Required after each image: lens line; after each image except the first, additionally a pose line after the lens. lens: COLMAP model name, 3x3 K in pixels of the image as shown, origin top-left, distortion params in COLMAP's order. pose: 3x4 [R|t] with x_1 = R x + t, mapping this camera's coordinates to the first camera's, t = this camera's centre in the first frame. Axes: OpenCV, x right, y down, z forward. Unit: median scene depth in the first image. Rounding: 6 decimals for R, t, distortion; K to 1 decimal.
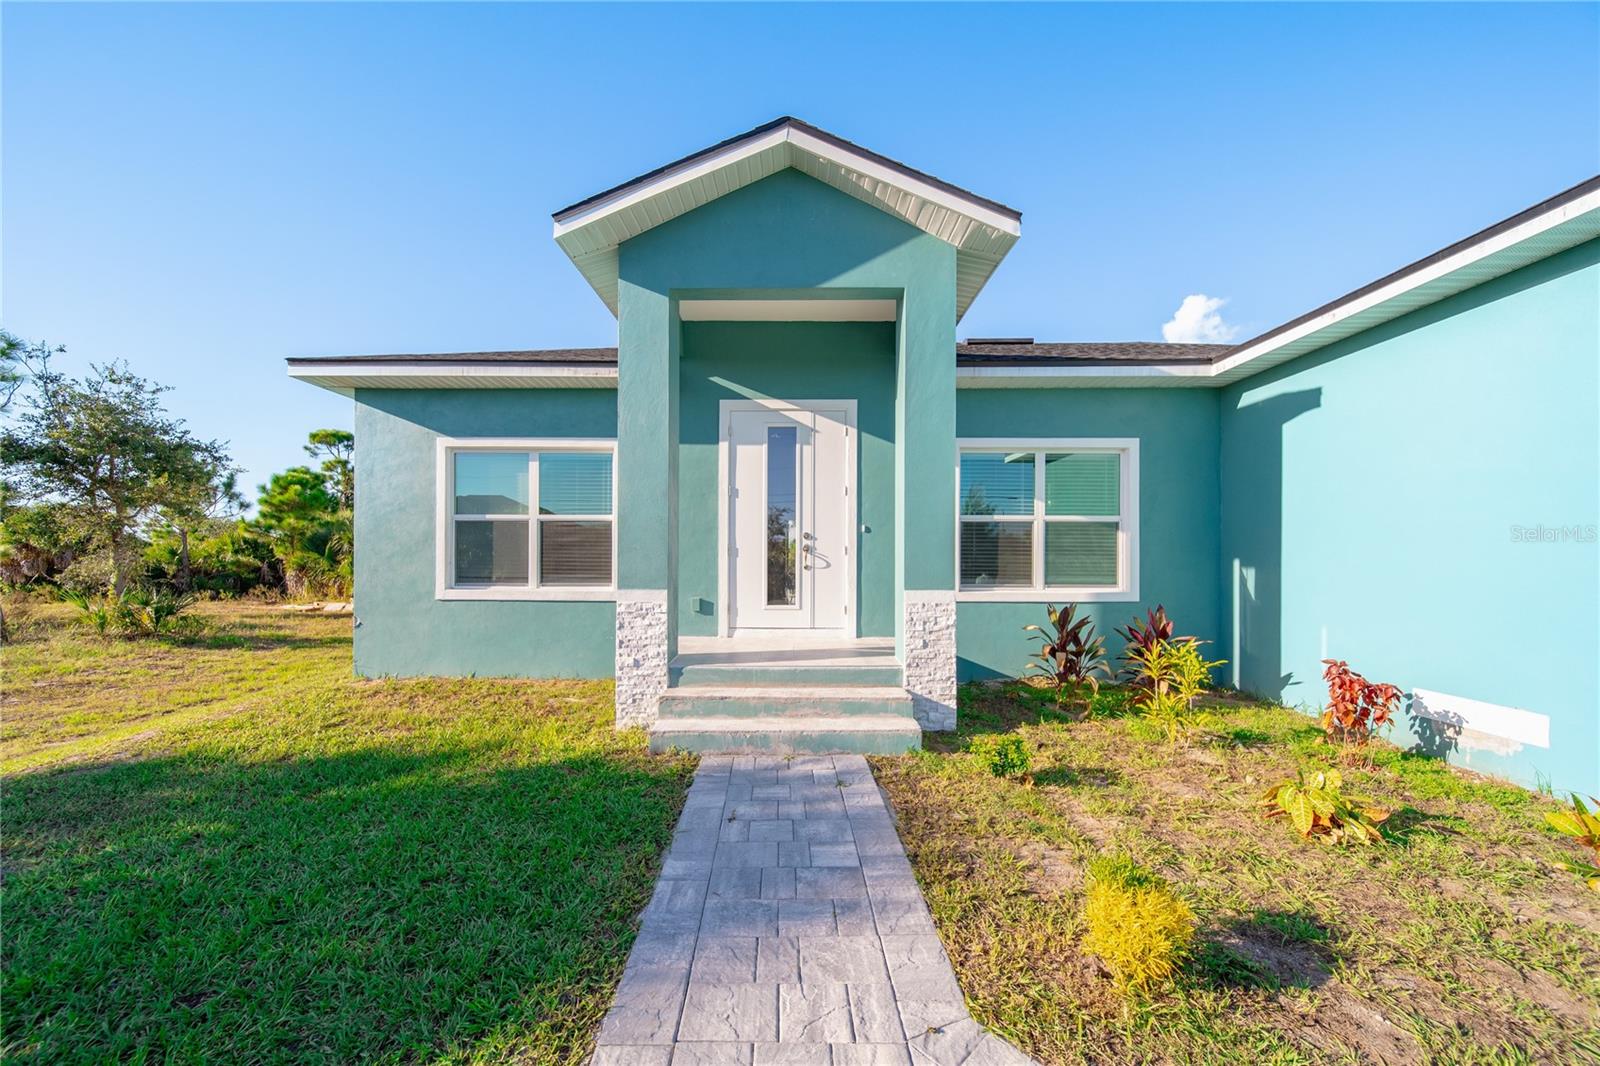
lens RADIAL K [[572.7, 0, 773.3], [0, 572.7, 561.5], [0, 0, 1]] dist [-0.000371, -0.000267]
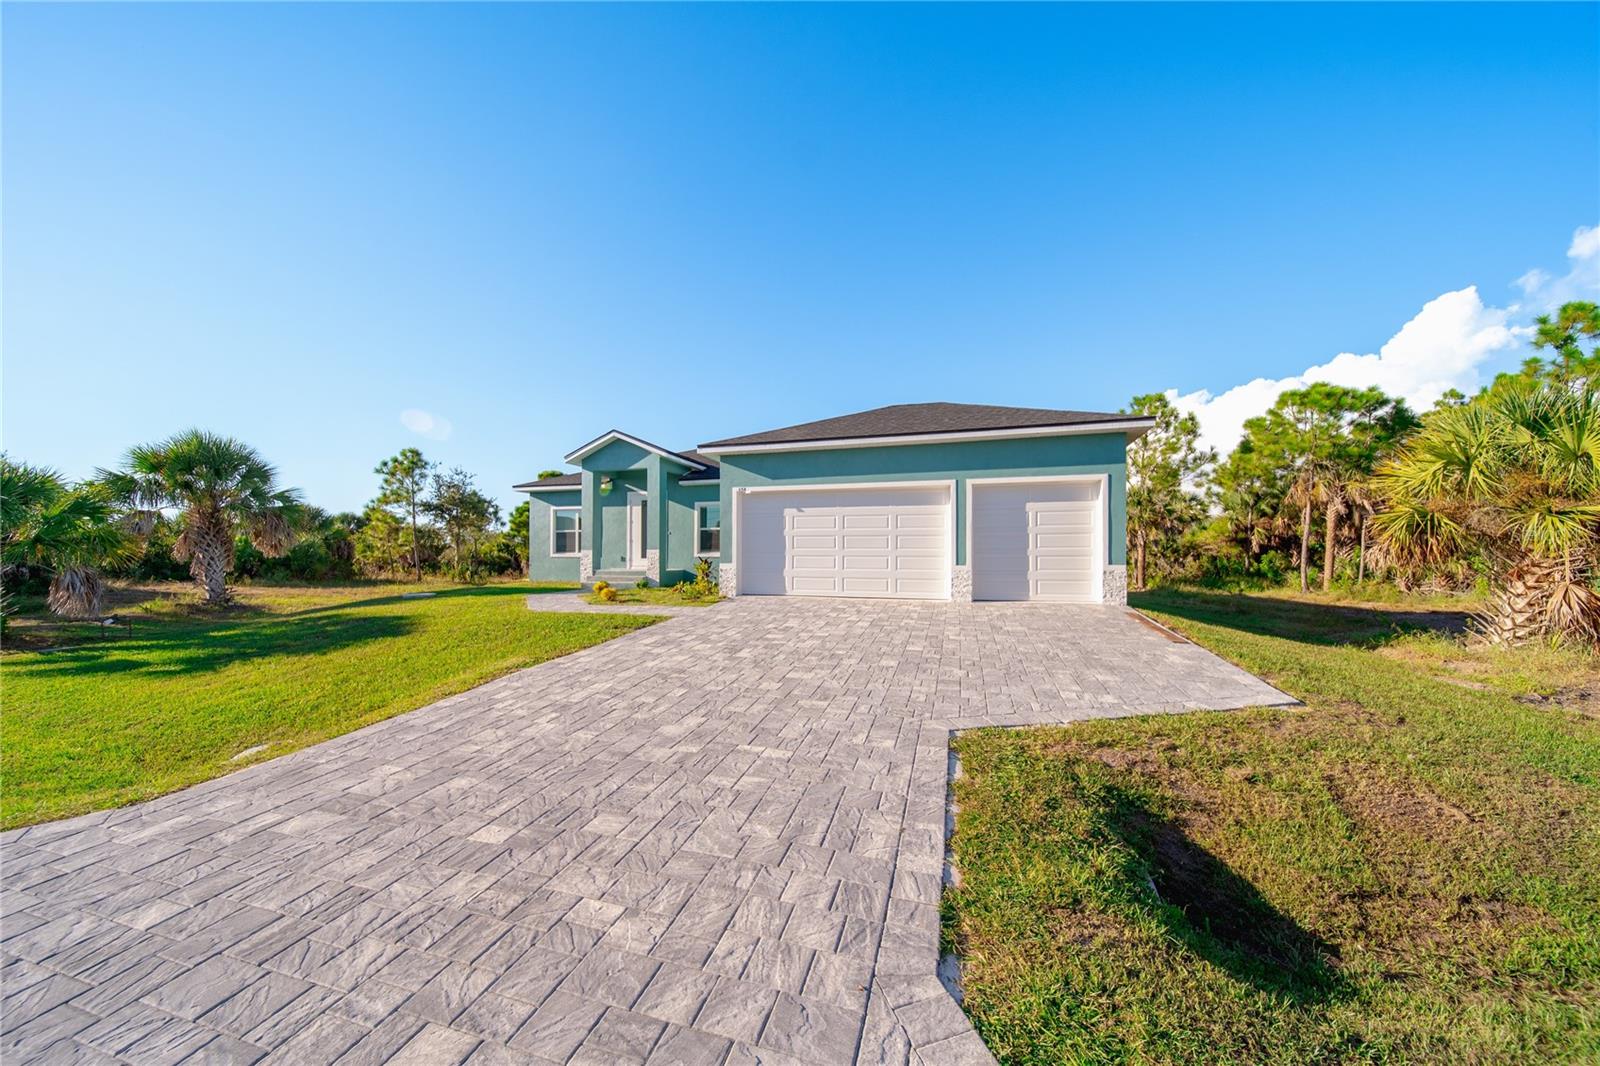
lens RADIAL K [[572.7, 0, 773.3], [0, 572.7, 561.5], [0, 0, 1]] dist [-0.000371, -0.000267]
pose [[0.953548, -0.001960, -0.301234, 1.570246], [0.000157, 0.999982, -0.006009, 0.110093], [0.301240, 0.005682, 0.953531, -1.683844]]
